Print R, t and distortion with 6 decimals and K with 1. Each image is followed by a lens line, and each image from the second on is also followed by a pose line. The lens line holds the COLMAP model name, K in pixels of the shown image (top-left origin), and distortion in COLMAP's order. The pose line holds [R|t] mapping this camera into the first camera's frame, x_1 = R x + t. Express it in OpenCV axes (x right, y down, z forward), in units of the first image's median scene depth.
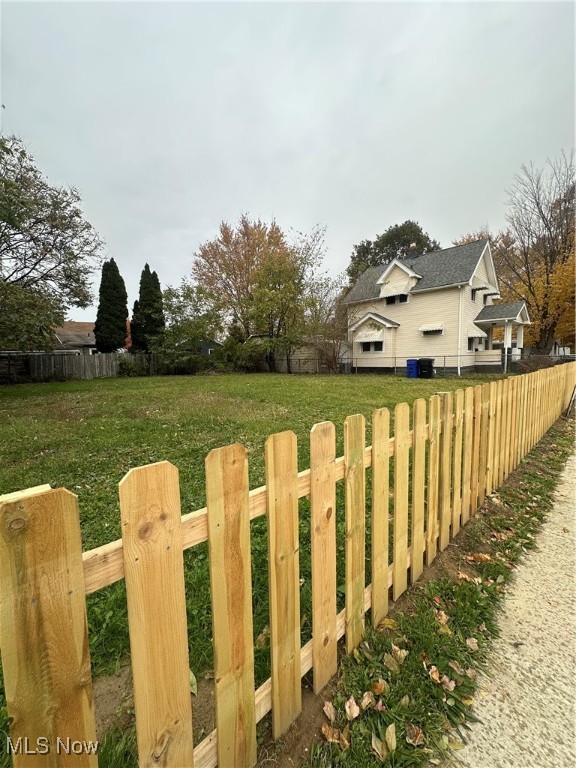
lens RADIAL K [[305.7, 0, 288.4], [0, 305.7, 385.1], [0, 0, 1]] dist [-0.005918, 0.001204]
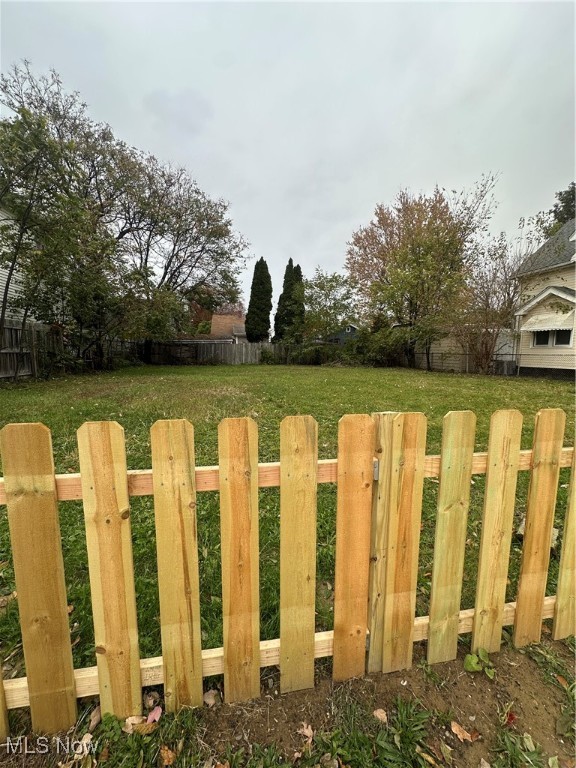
lens RADIAL K [[305.7, 0, 288.6], [0, 305.7, 379.0], [0, 0, 1]] dist [-0.005918, 0.001204]
pose [[0.844727, 0.075727, -0.529813, 0.153770], [-0.071915, 0.997022, 0.027846, -0.012972], [0.530343, 0.014580, 0.847658, 0.132740]]
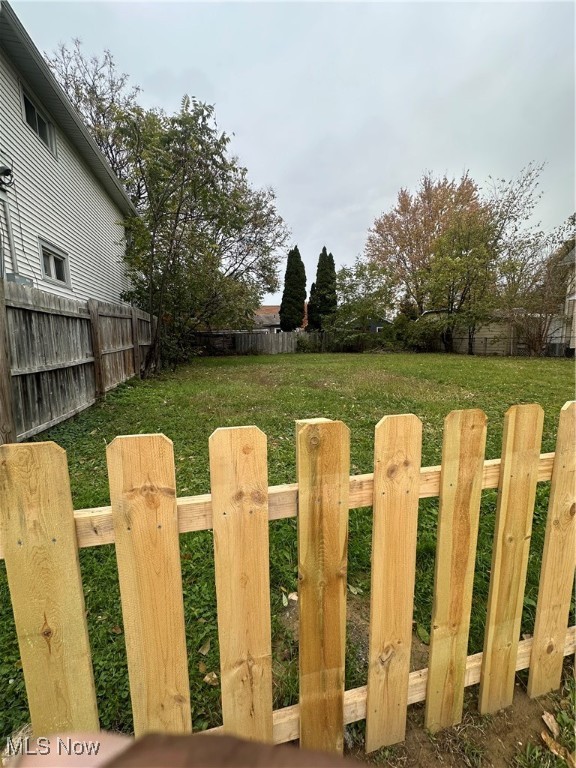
lens RADIAL K [[305.7, 0, 286.9], [0, 305.7, 385.3], [0, 0, 1]] dist [-0.005918, 0.001204]
pose [[0.863715, 0.080720, -0.497475, -0.011308], [-0.046698, 0.995662, 0.080479, 0.003549], [0.501813, -0.046280, 0.863737, -0.007205]]
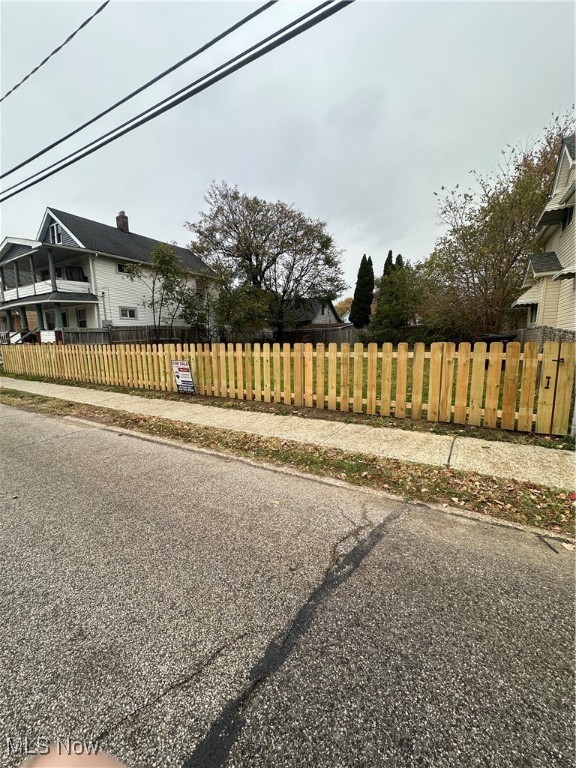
lens RADIAL K [[305.7, 0, 287.9], [0, 305.7, 380.6], [0, 0, 1]] dist [-0.005918, 0.001204]
pose [[0.286664, 0.147091, -0.946672, 0.752464], [-0.074988, 0.988557, 0.130892, -0.040002], [0.955092, 0.033467, 0.294414, 0.391729]]
